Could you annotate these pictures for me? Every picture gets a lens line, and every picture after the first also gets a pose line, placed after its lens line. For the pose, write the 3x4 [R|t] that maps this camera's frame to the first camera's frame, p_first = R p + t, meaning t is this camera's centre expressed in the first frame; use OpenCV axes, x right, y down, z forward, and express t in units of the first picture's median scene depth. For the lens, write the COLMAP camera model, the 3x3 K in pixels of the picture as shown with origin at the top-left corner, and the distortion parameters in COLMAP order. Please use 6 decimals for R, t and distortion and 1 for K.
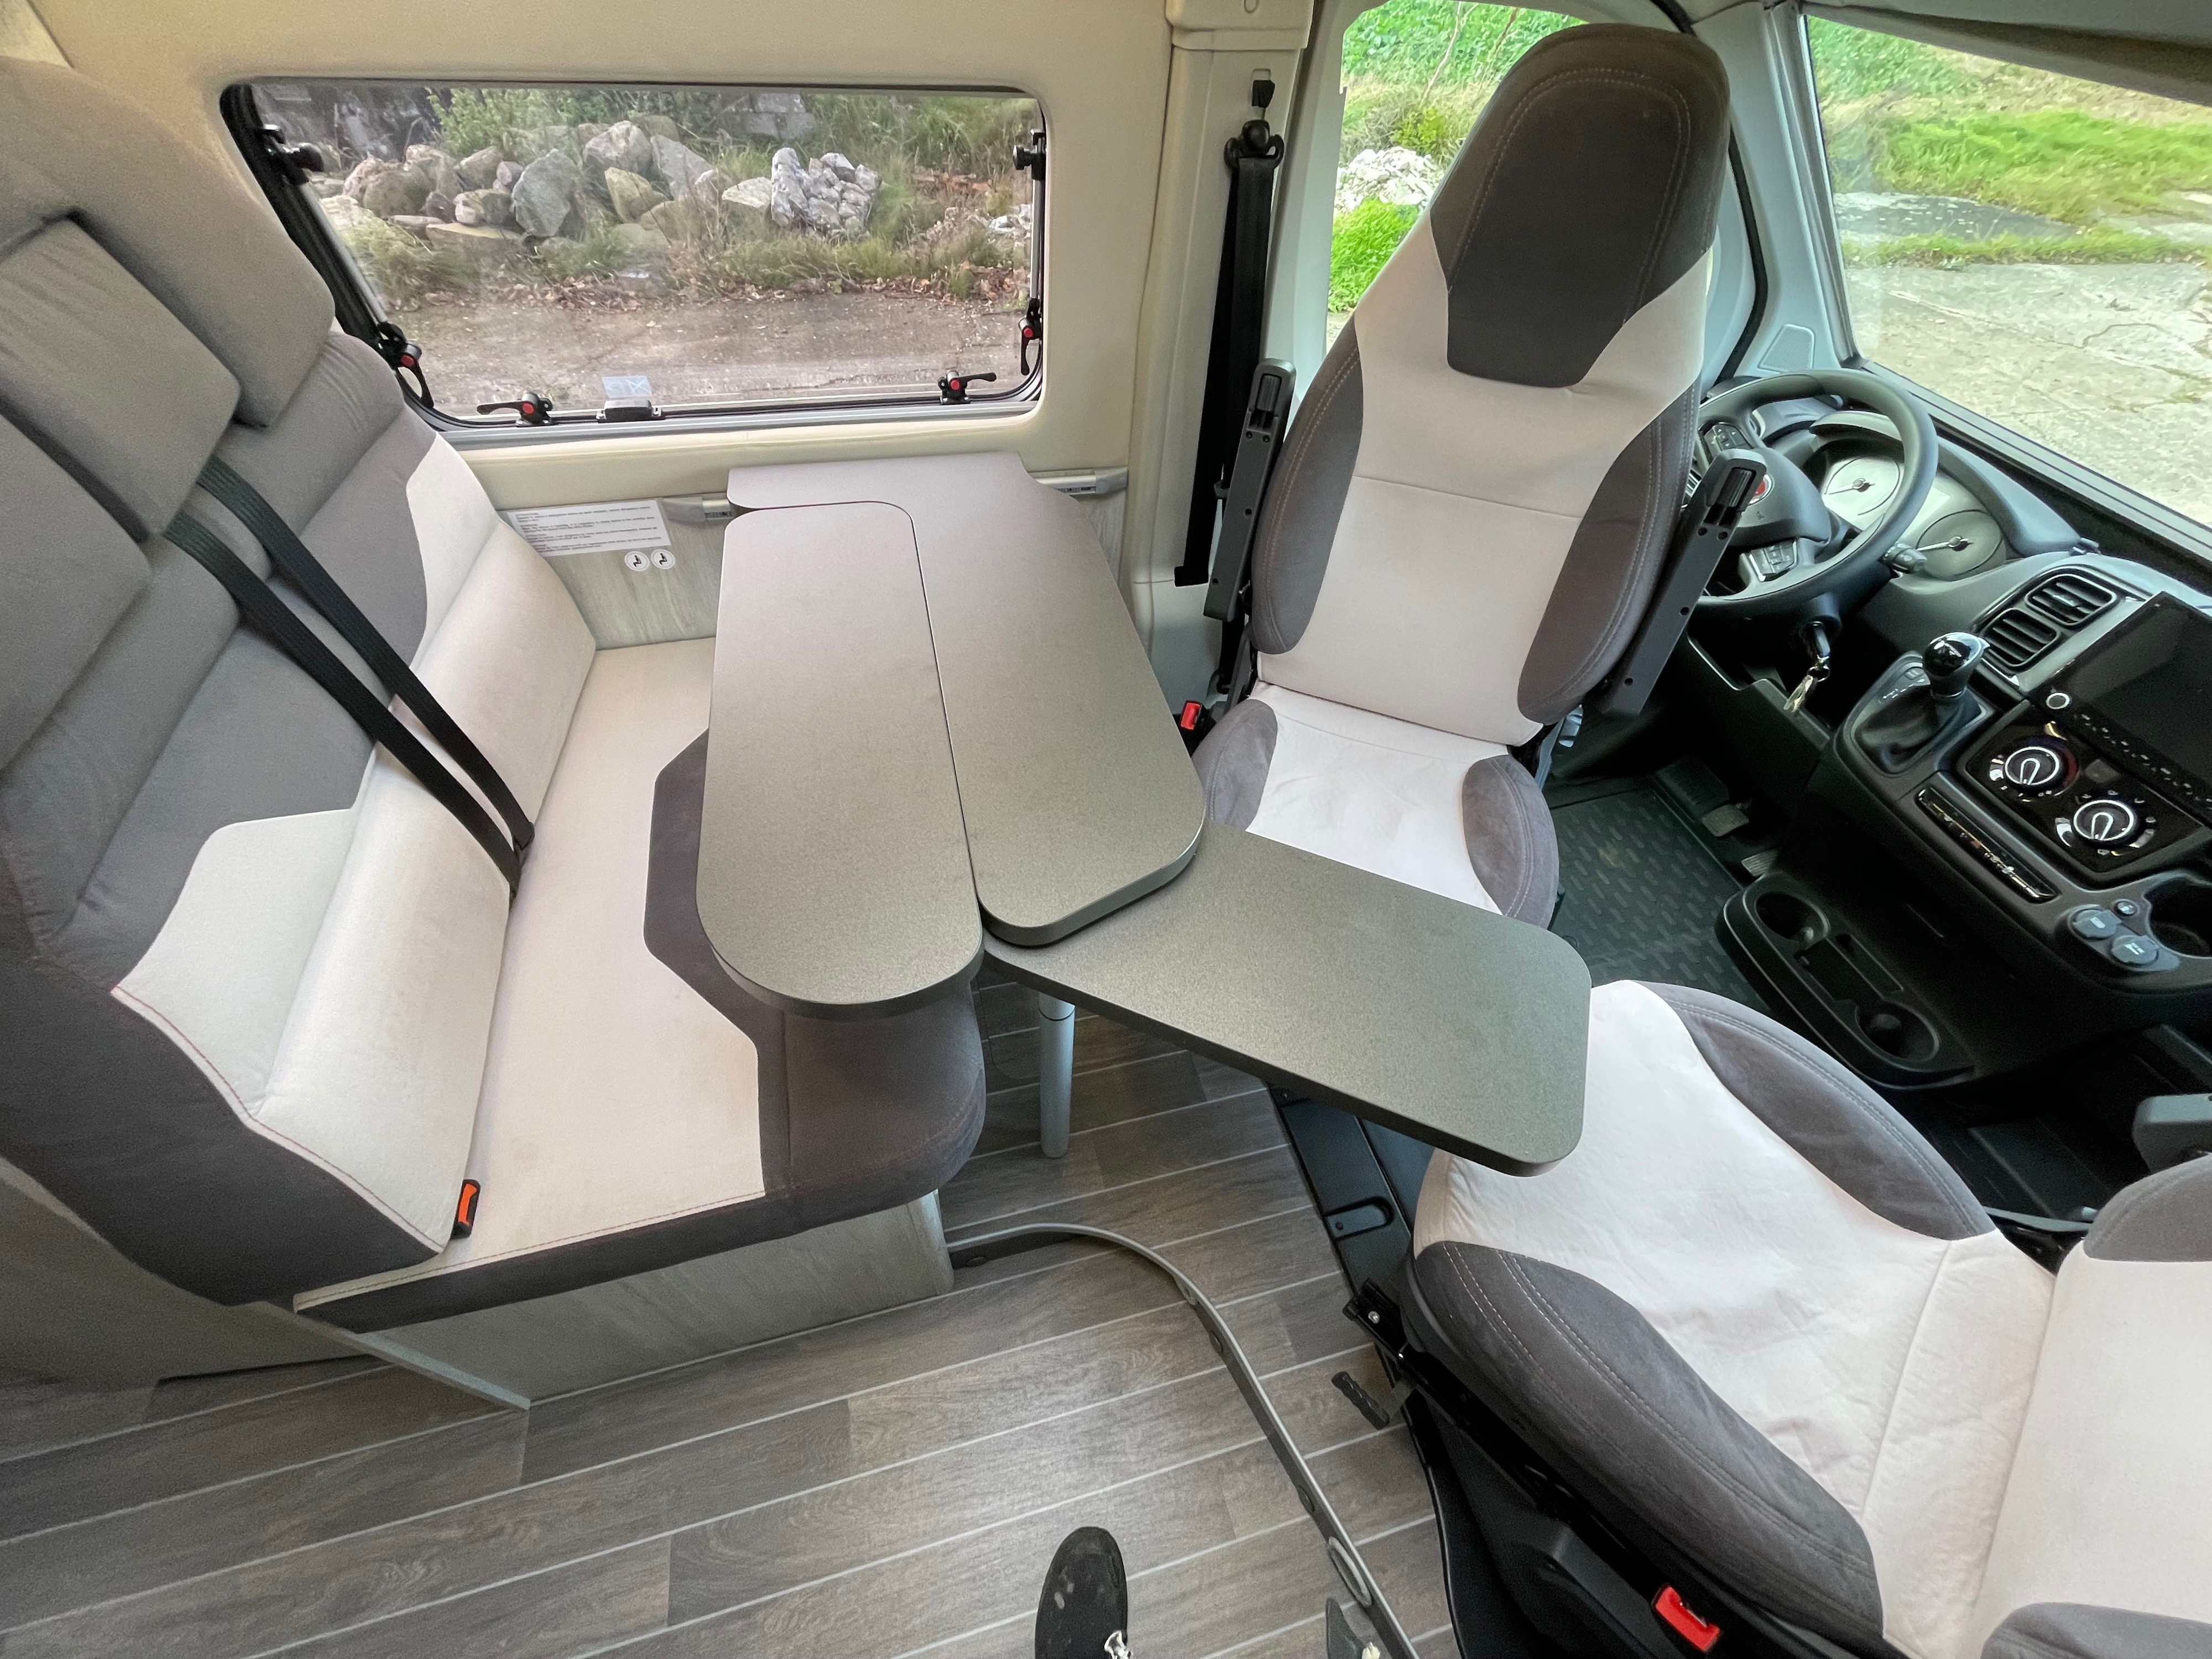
lens RADIAL K [[893.5, 0, 1106.0], [0, 893.5, 833.4], [0, 0, 1]] dist [-0.008820, -0.000916]
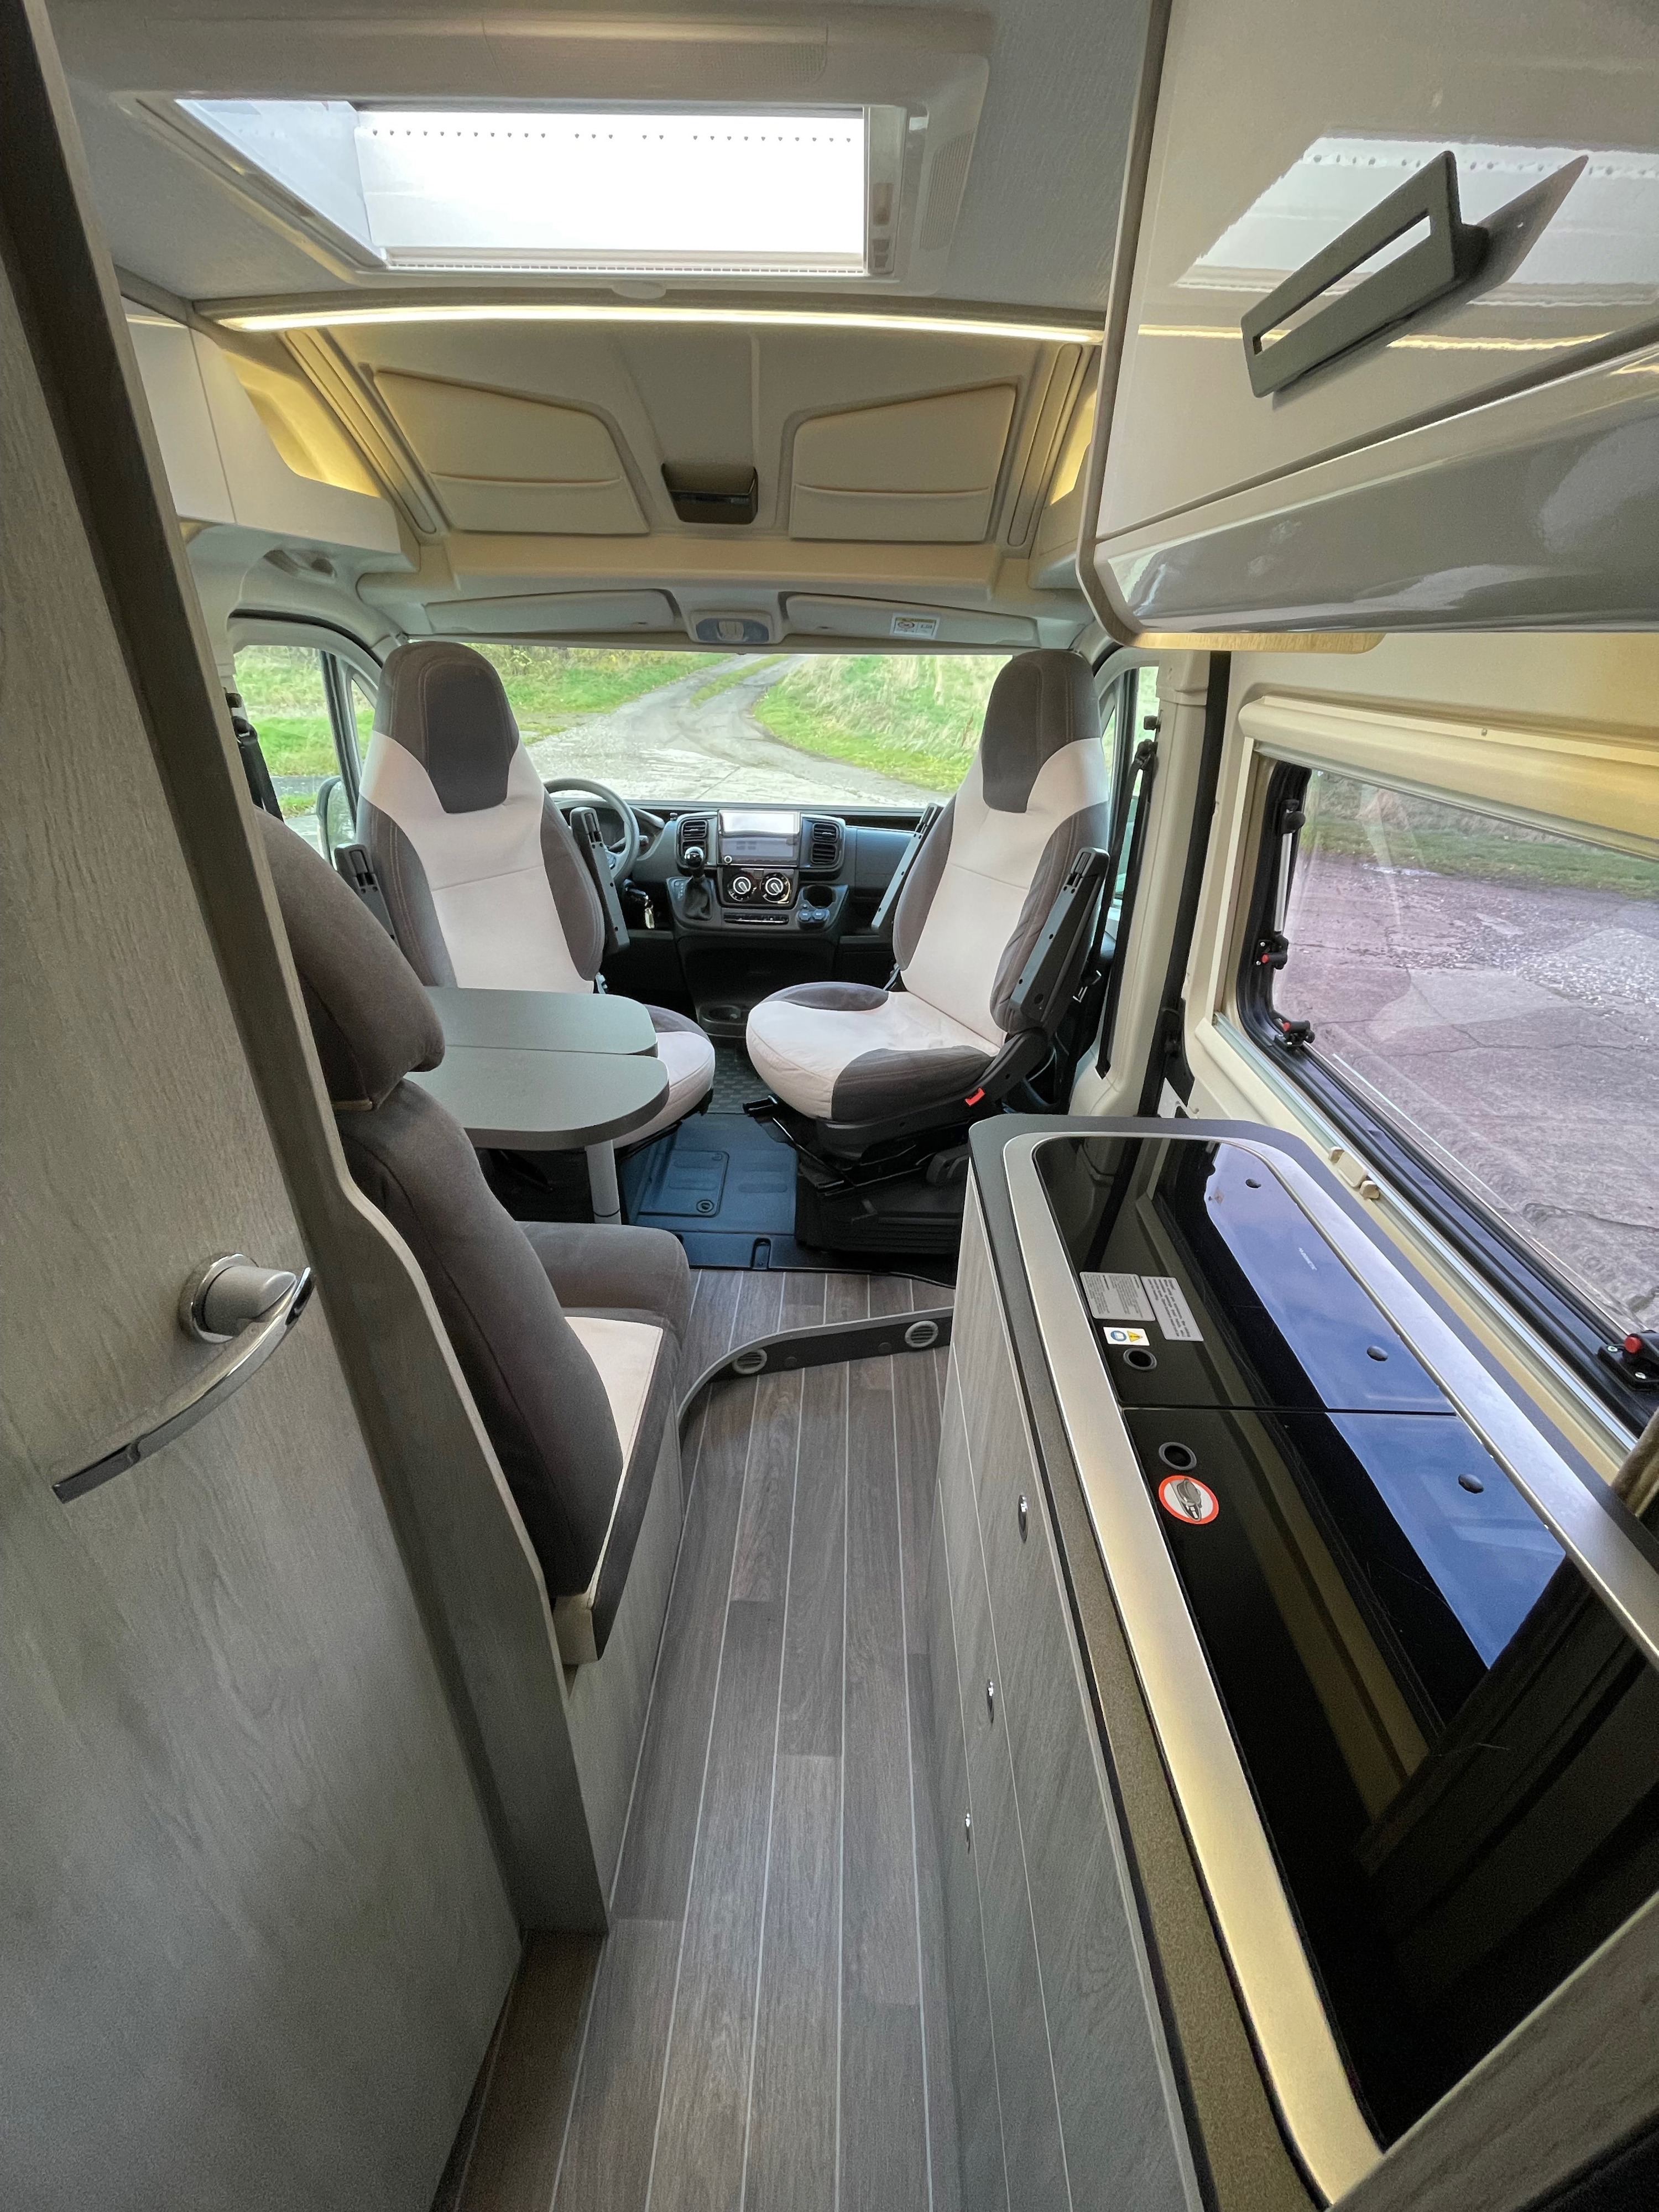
lens RADIAL K [[893.5, 0, 829.2], [0, 893.5, 1125.5], [0, 0, 1]] dist [-0.008820, -0.000916]
pose [[0.284327, -0.501284, 0.817235, -1.037411], [0.710922, 0.682144, 0.171082, 0.108759], [-0.643232, 0.532347, 0.550326, -0.087984]]
